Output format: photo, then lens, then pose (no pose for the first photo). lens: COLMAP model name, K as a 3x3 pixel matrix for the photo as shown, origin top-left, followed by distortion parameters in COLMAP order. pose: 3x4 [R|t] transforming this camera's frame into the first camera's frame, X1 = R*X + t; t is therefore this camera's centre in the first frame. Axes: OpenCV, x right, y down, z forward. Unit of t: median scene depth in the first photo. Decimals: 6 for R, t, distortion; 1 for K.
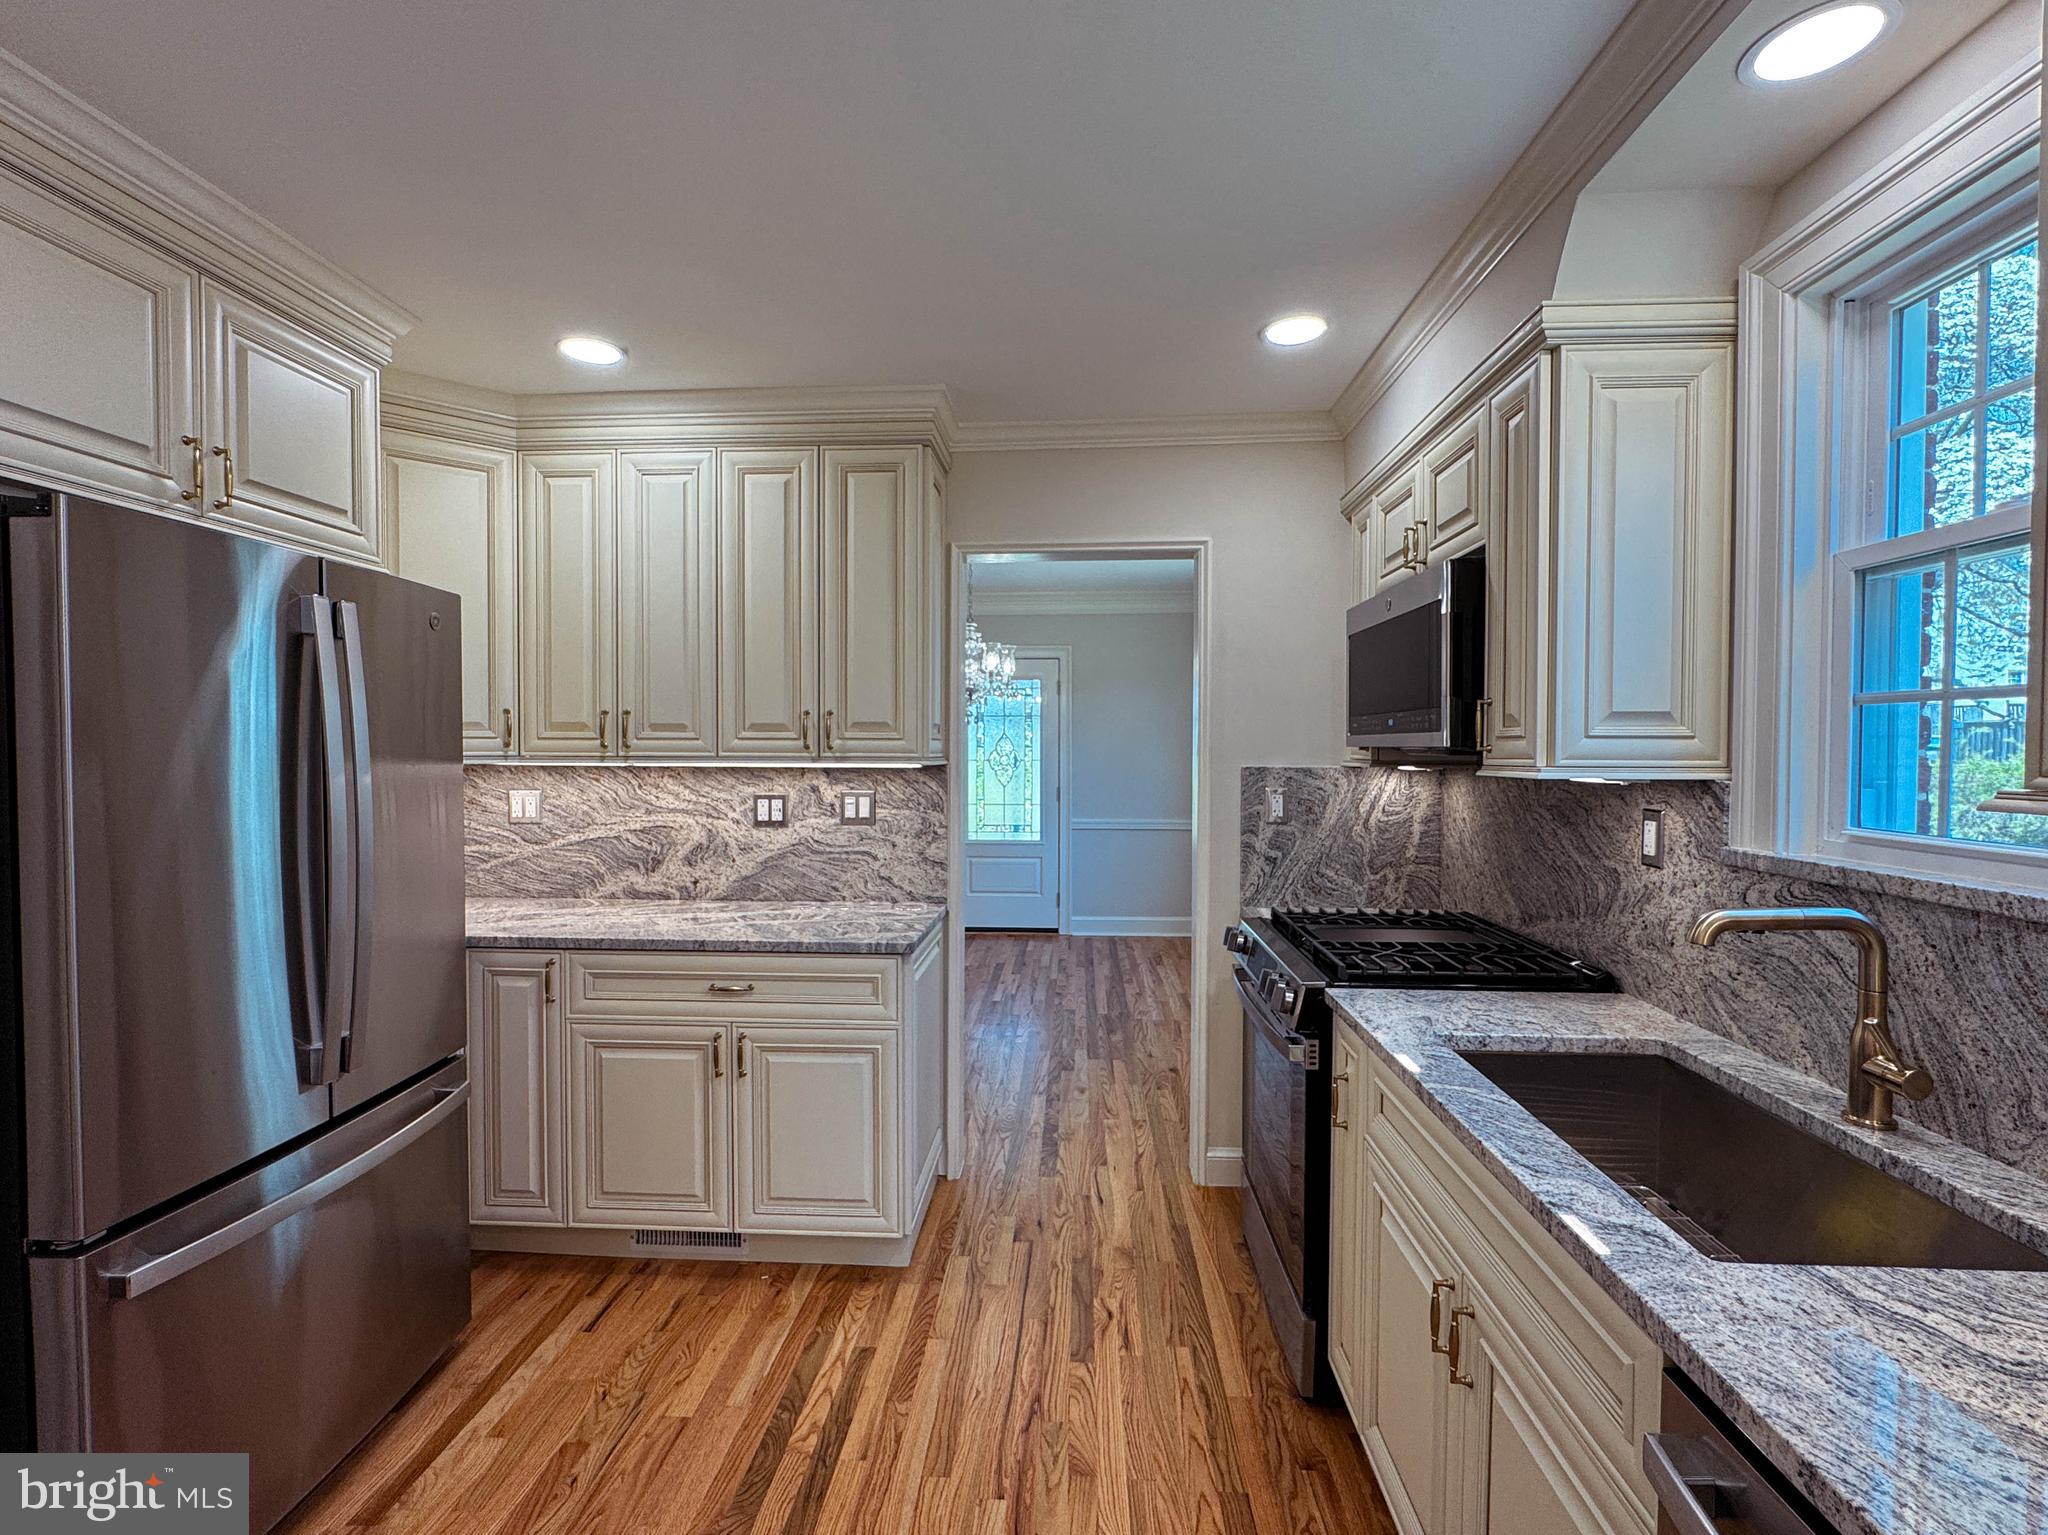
lens RADIAL K [[960.4, 0, 1019.5], [0, 960.4, 765.3], [0, 0, 1]] dist [-0.003534, -0.000004]
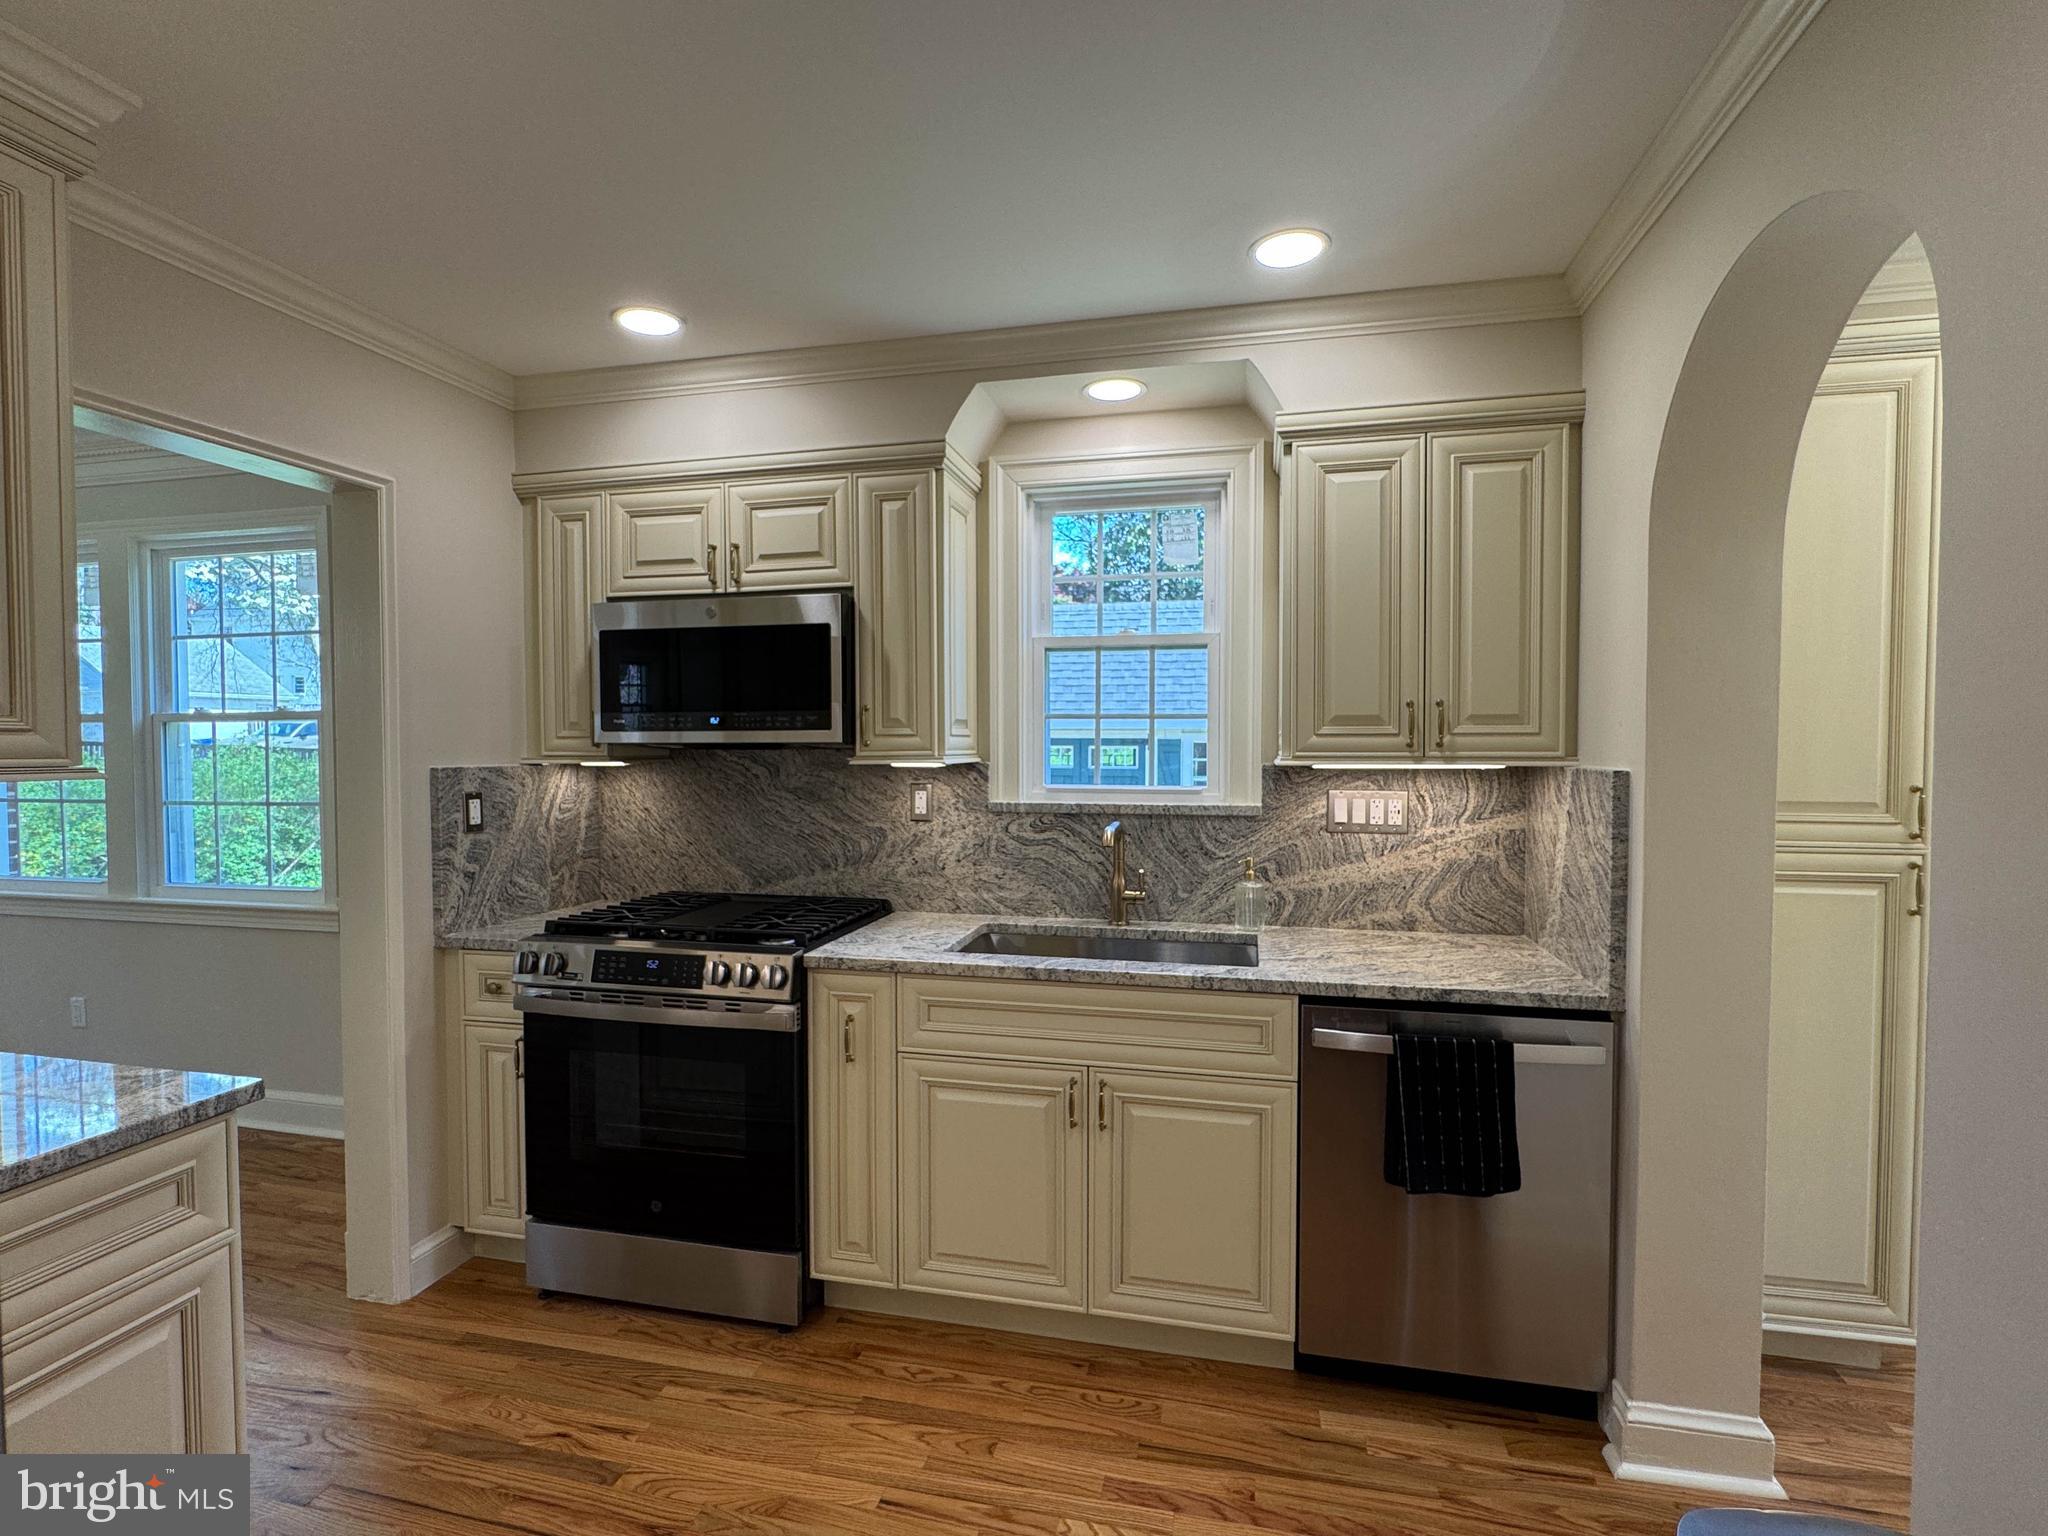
lens RADIAL K [[960.4, 0, 1038.6], [0, 960.4, 765.1], [0, 0, 1]] dist [-0.003534, -0.000004]
pose [[0.158902, -0.026301, 0.986944, -0.531886], [0.022536, 0.999481, 0.023007, -0.008930], [-0.987037, 0.018586, 0.159412, 0.380973]]
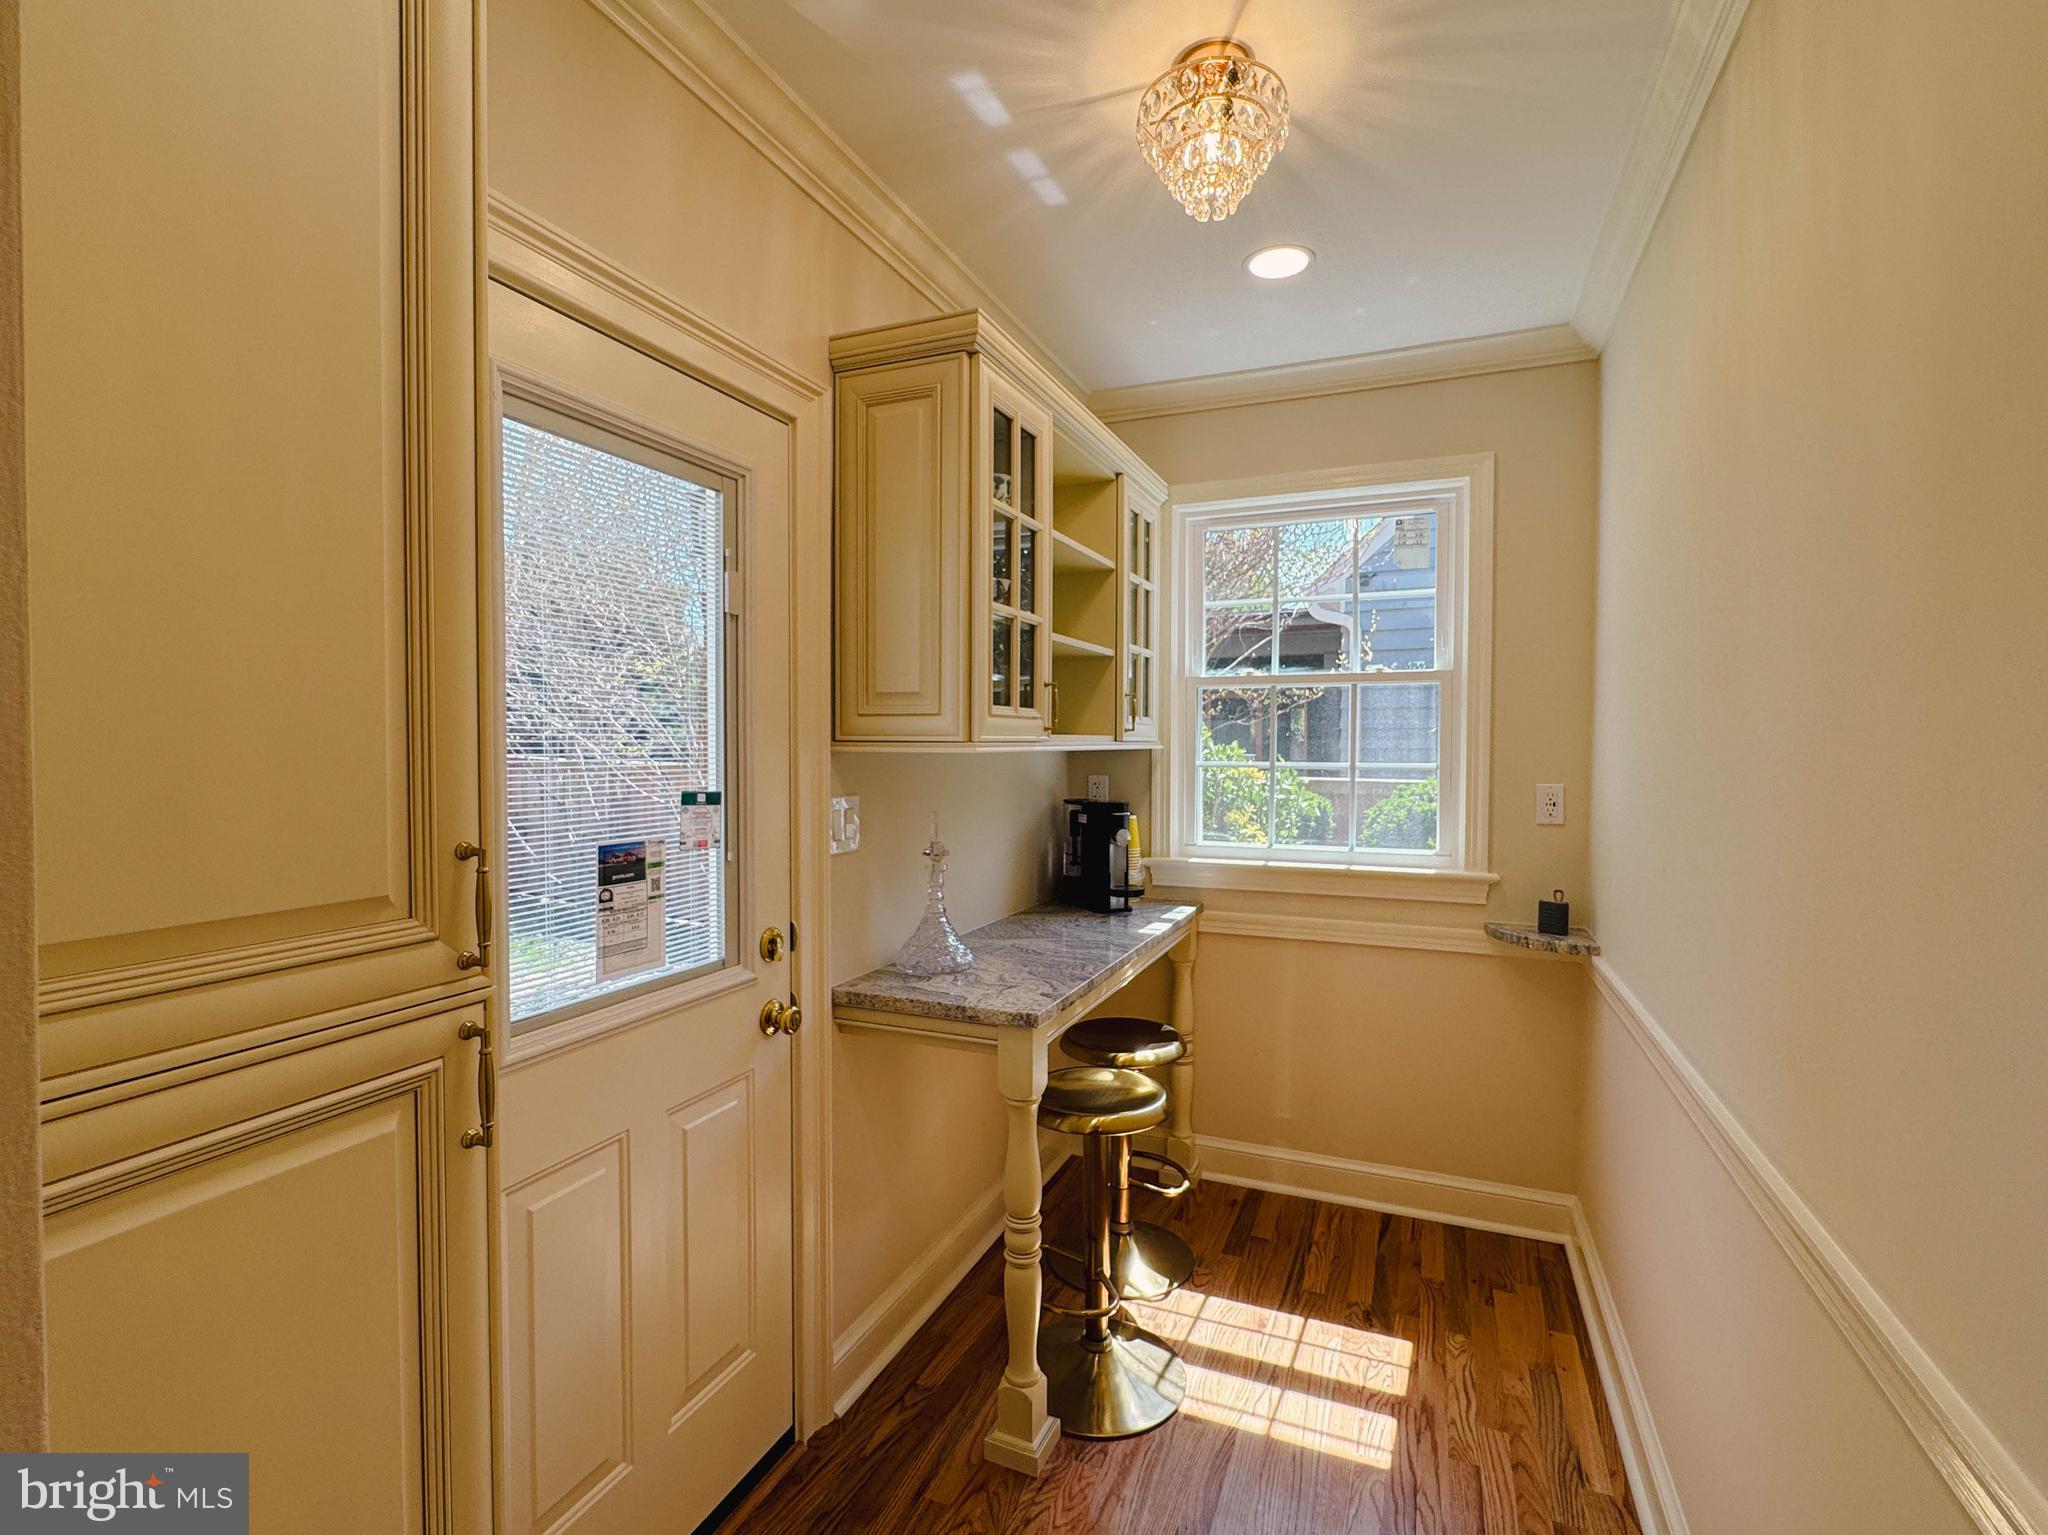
lens RADIAL K [[960.4, 0, 1022.2], [0, 960.4, 771.1], [0, 0, 1]] dist [-0.003534, -0.000004]
pose [[-0.942626, -0.016463, 0.333444, 0.018432], [0.000725, 0.998680, 0.051355, -0.001218], [-0.333849, 0.048650, -0.941370, 0.071067]]
